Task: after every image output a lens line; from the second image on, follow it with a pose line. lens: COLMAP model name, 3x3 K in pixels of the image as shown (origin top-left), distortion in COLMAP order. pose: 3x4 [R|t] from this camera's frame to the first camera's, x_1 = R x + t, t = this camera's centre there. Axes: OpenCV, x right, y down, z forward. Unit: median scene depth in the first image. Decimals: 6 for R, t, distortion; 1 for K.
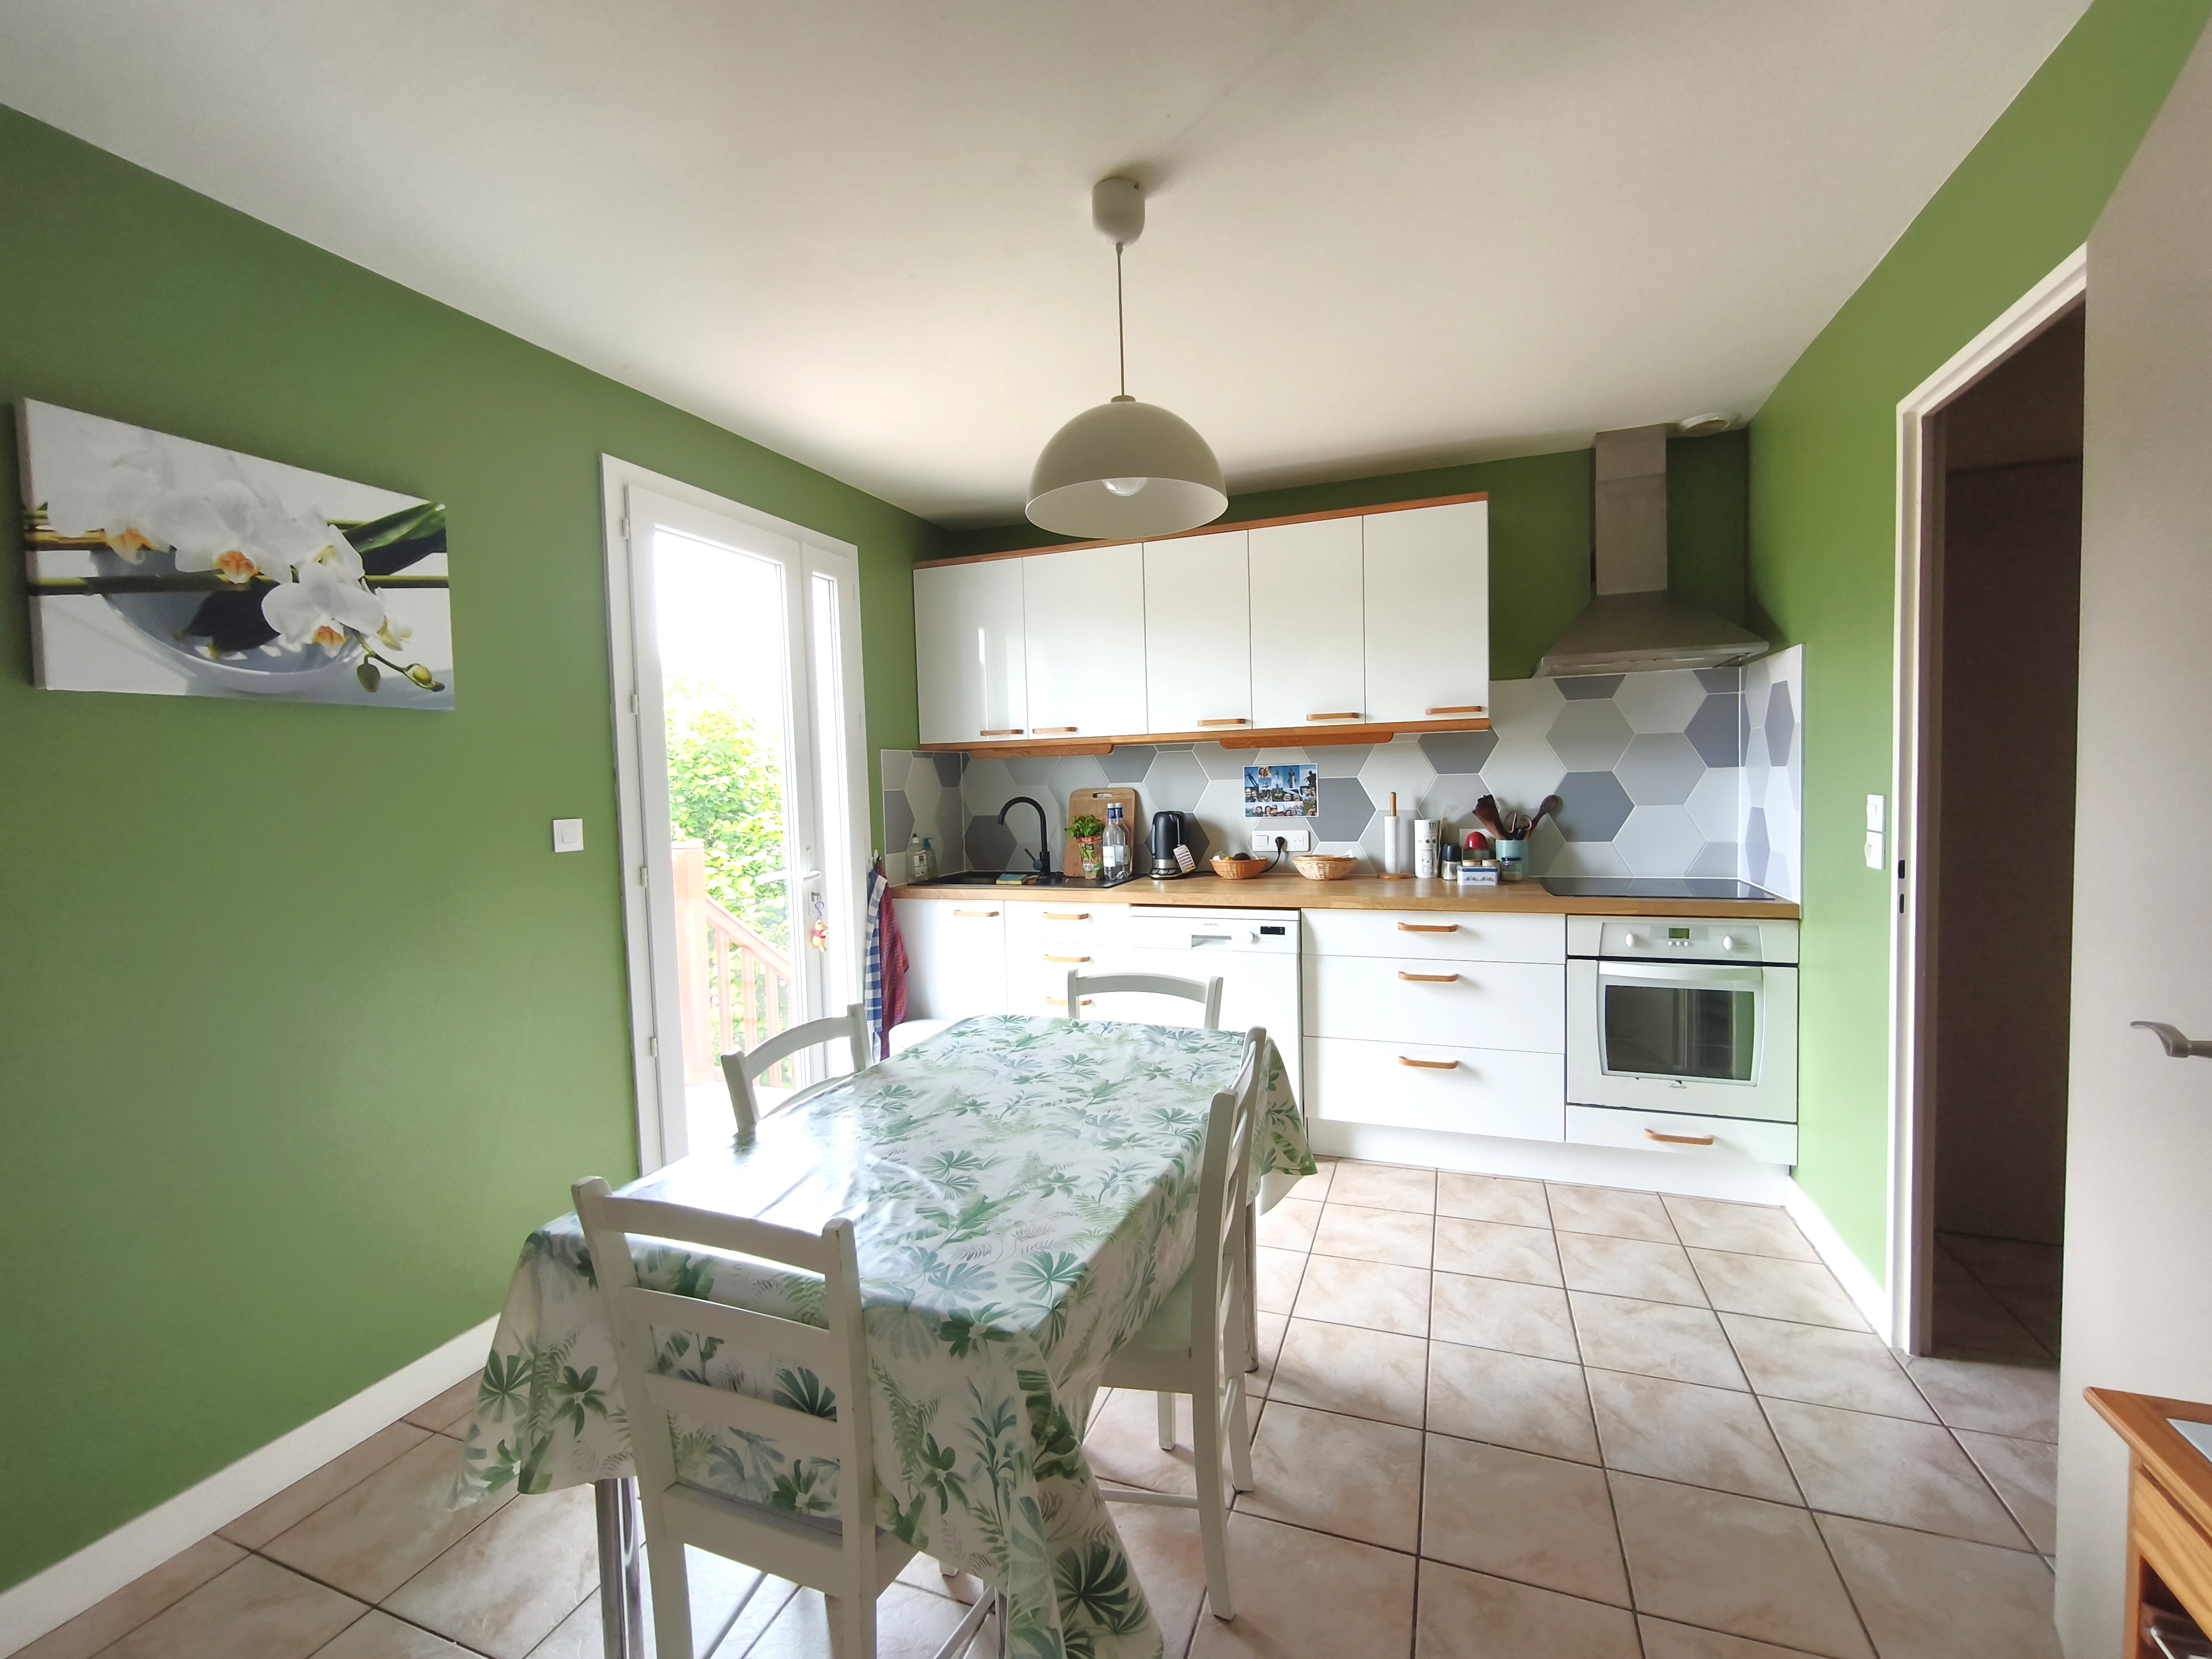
lens RADIAL K [[936.0, 0, 1110.7], [0, 936.0, 828.9], [0, 0, 1]] dist [-0.000501, -0.001136]
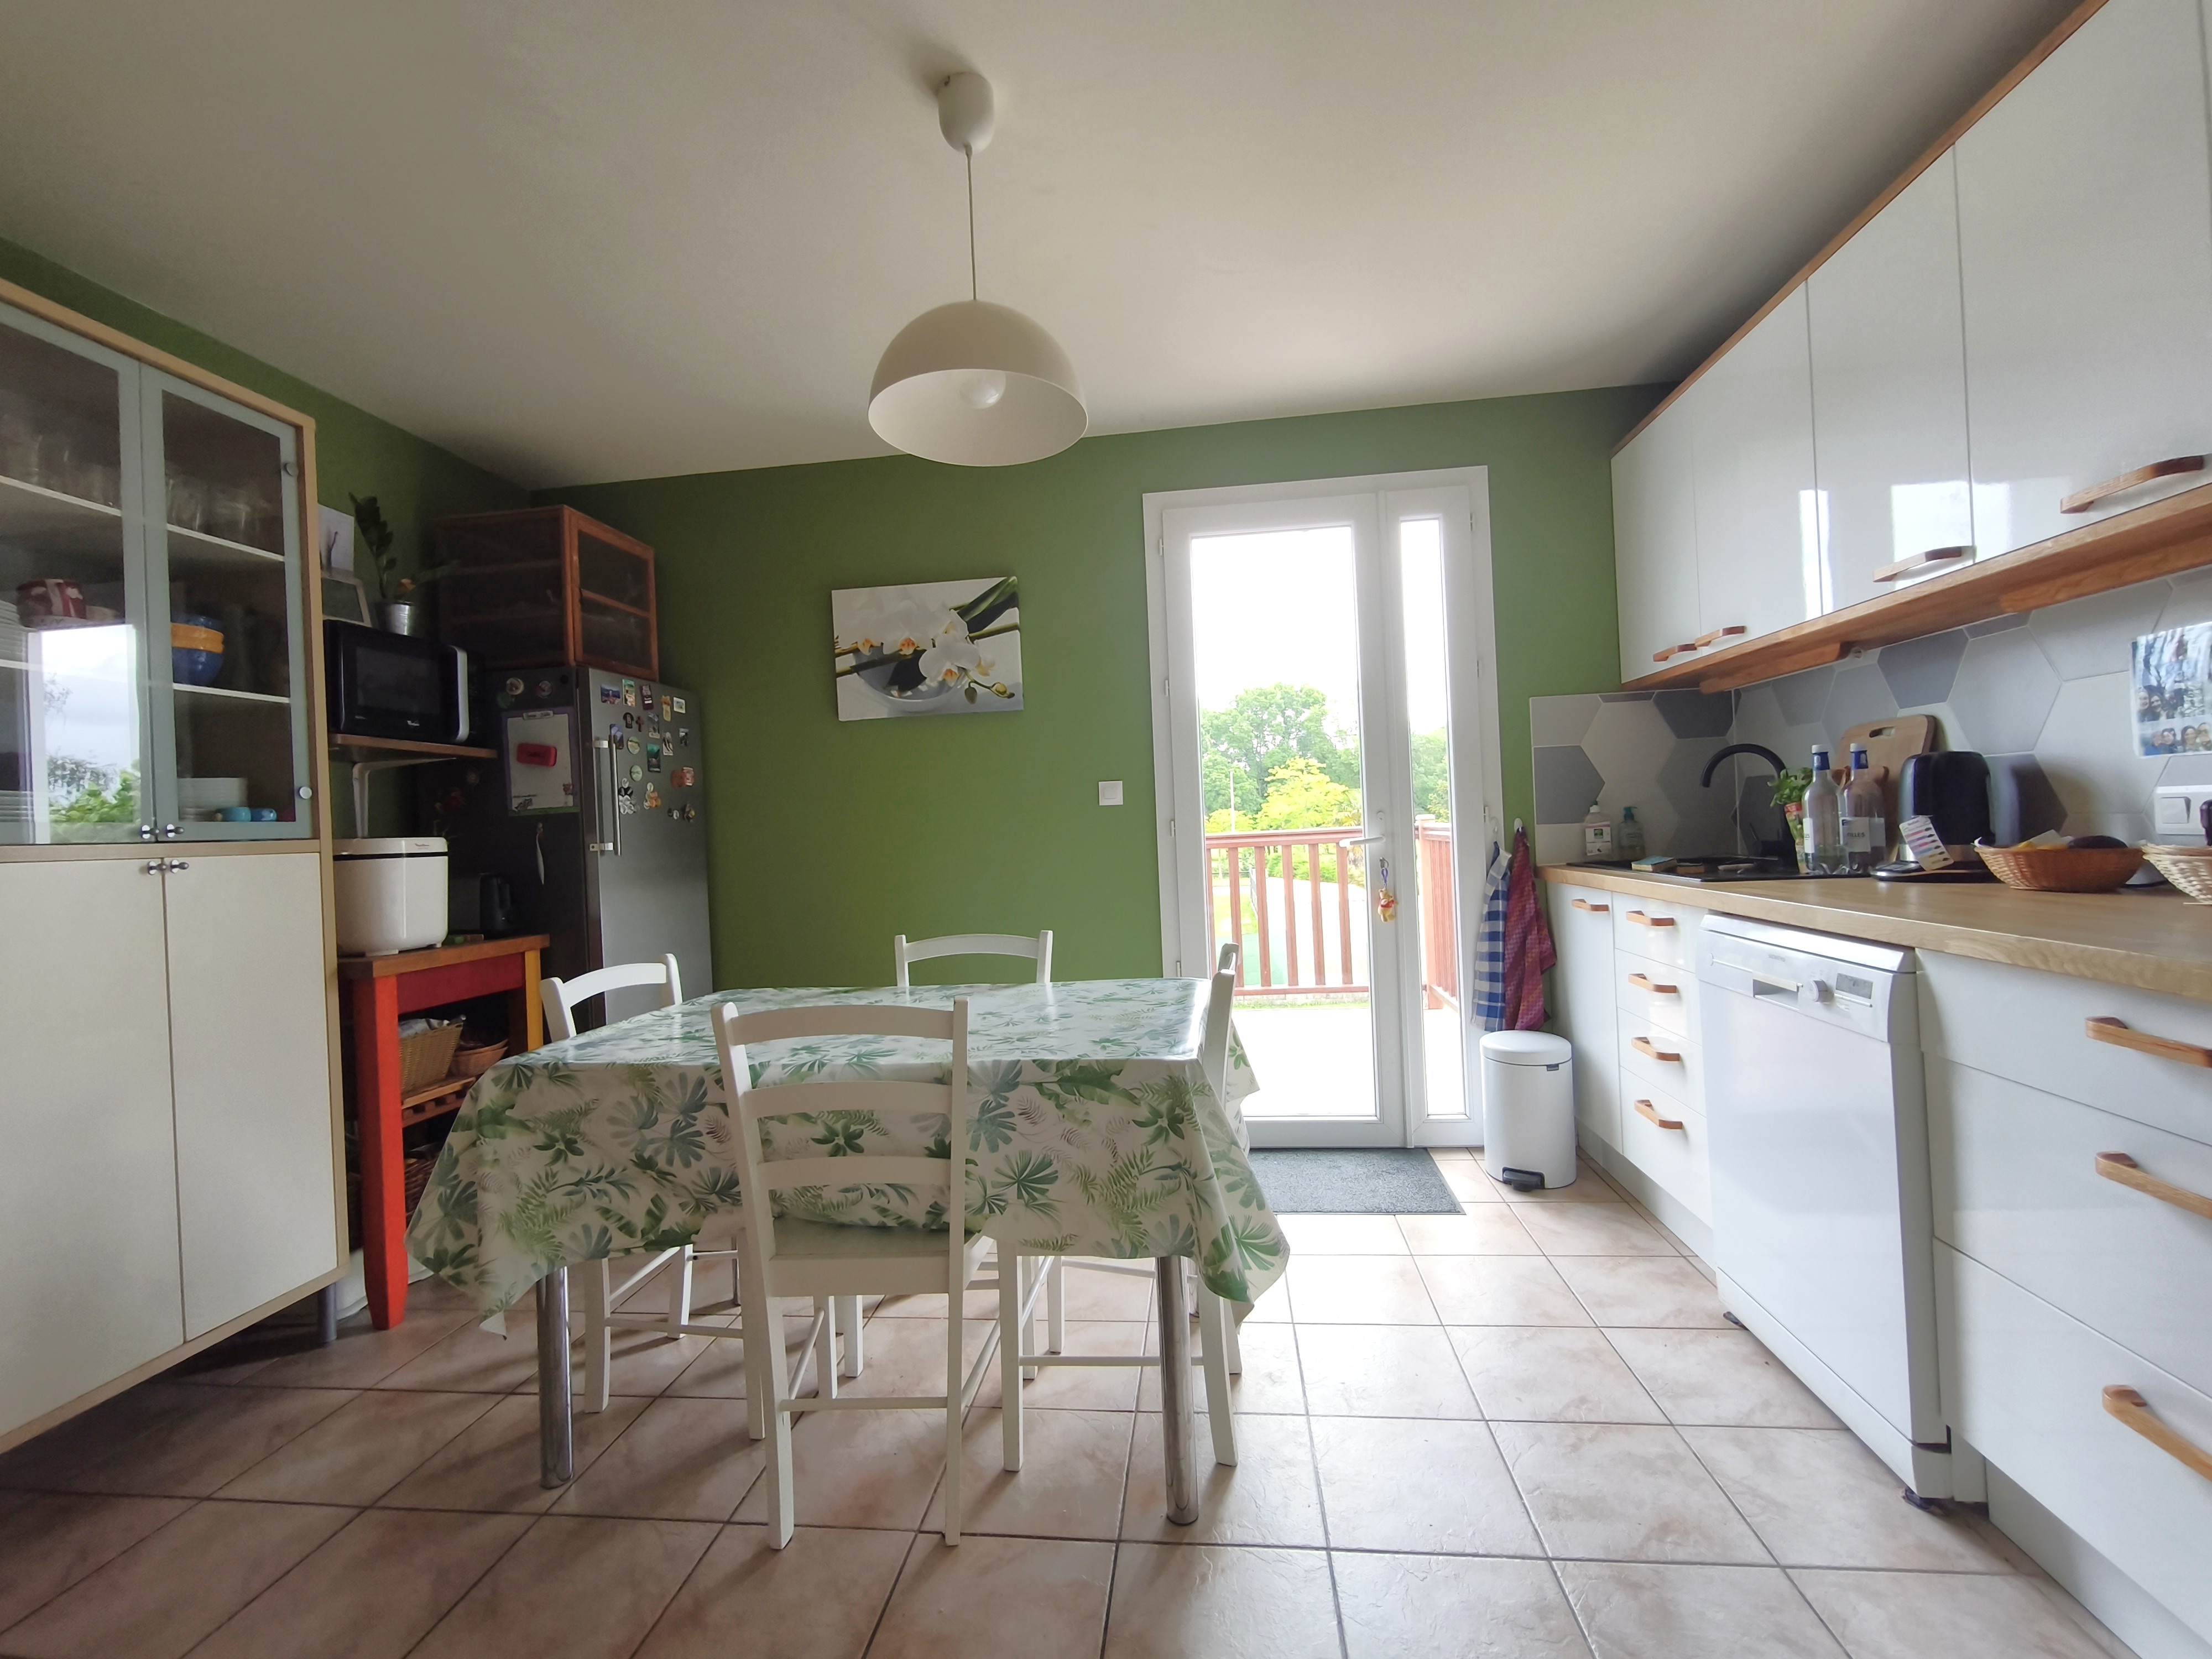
lens RADIAL K [[936.0, 0, 1113.5], [0, 936.0, 822.3], [0, 0, 1]] dist [-0.000501, -0.001136]
pose [[0.244546, 0.014427, -0.969530, 0.576765], [-0.016301, 0.999809, 0.010766, 0.027618], [0.969501, 0.013172, 0.244734, 0.546257]]
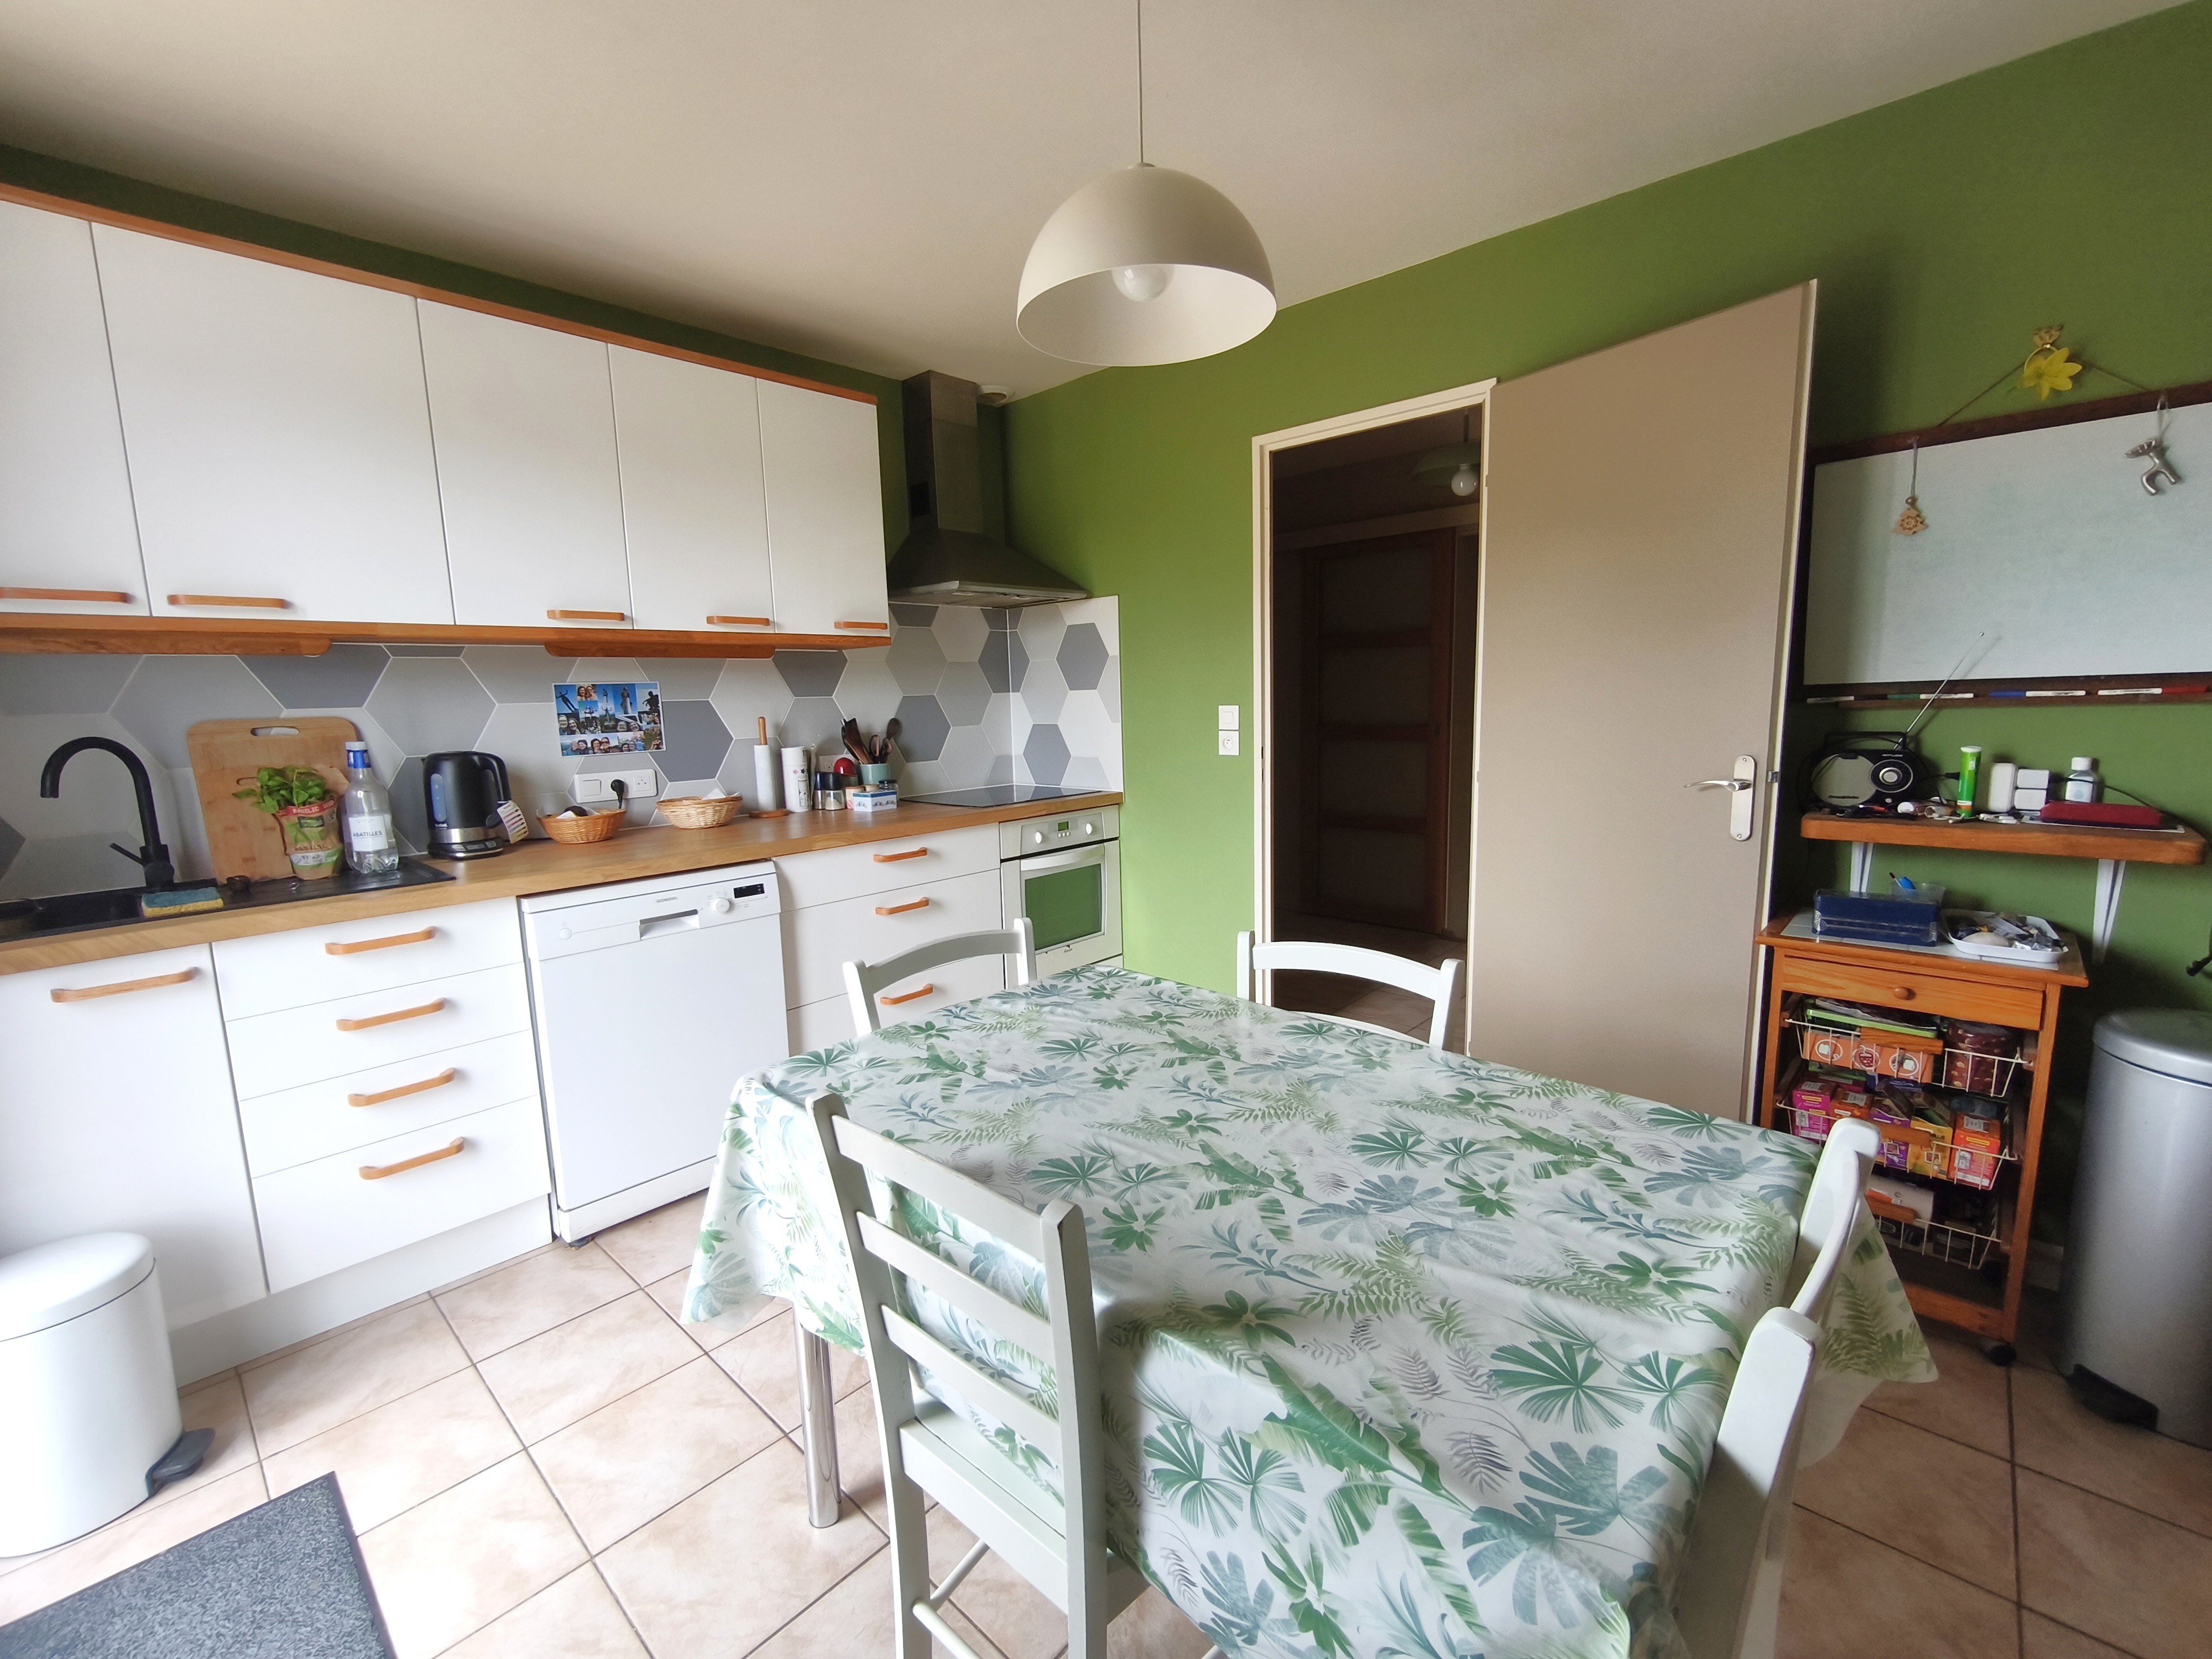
lens RADIAL K [[936.0, 0, 1124.5], [0, 936.0, 827.3], [0, 0, 1]] dist [-0.000501, -0.001136]
pose [[0.372929, -0.114007, 0.920829, -0.451019], [0.067826, 0.993117, 0.095488, 0.002437], [-0.925378, 0.026846, 0.378095, 0.437778]]
